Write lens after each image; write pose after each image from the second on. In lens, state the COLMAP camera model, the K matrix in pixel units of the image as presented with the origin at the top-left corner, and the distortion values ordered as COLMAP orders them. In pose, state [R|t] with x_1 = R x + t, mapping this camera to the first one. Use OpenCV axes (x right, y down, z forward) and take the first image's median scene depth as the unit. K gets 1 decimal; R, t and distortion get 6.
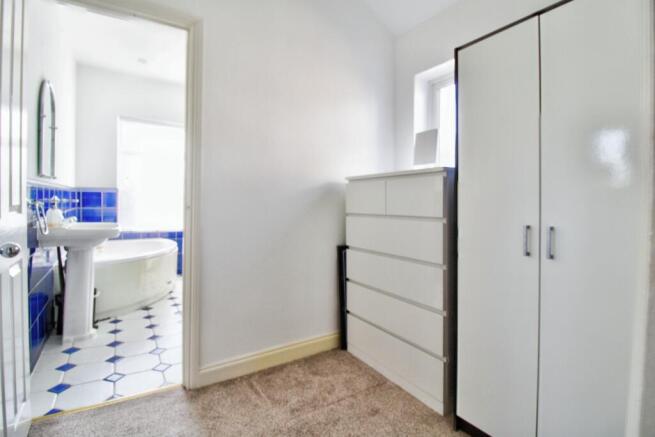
lens RADIAL K [[312.1, 0, 329.8], [0, 312.1, 206.4], [0, 0, 1]] dist [-0.028101, -0.000250]
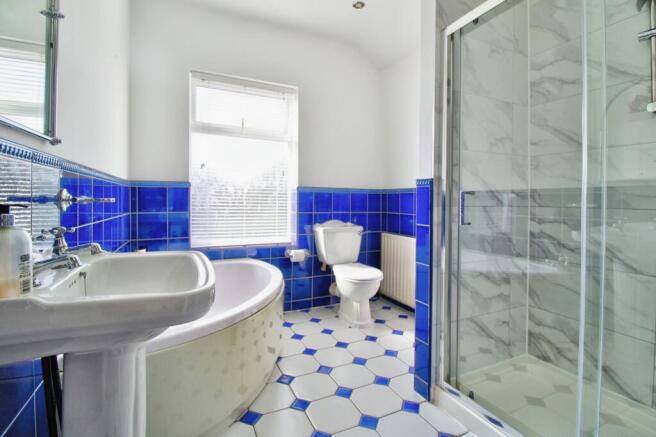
lens RADIAL K [[312.6, 0, 330.3], [0, 312.6, 206.4], [0, 0, 1]] dist [-0.028101, -0.000250]
pose [[0.987884, -0.000006, -0.155192, -0.323160], [-0.000665, 0.999991, -0.004273, -0.005597], [0.155191, 0.004324, 0.987875, 0.437699]]
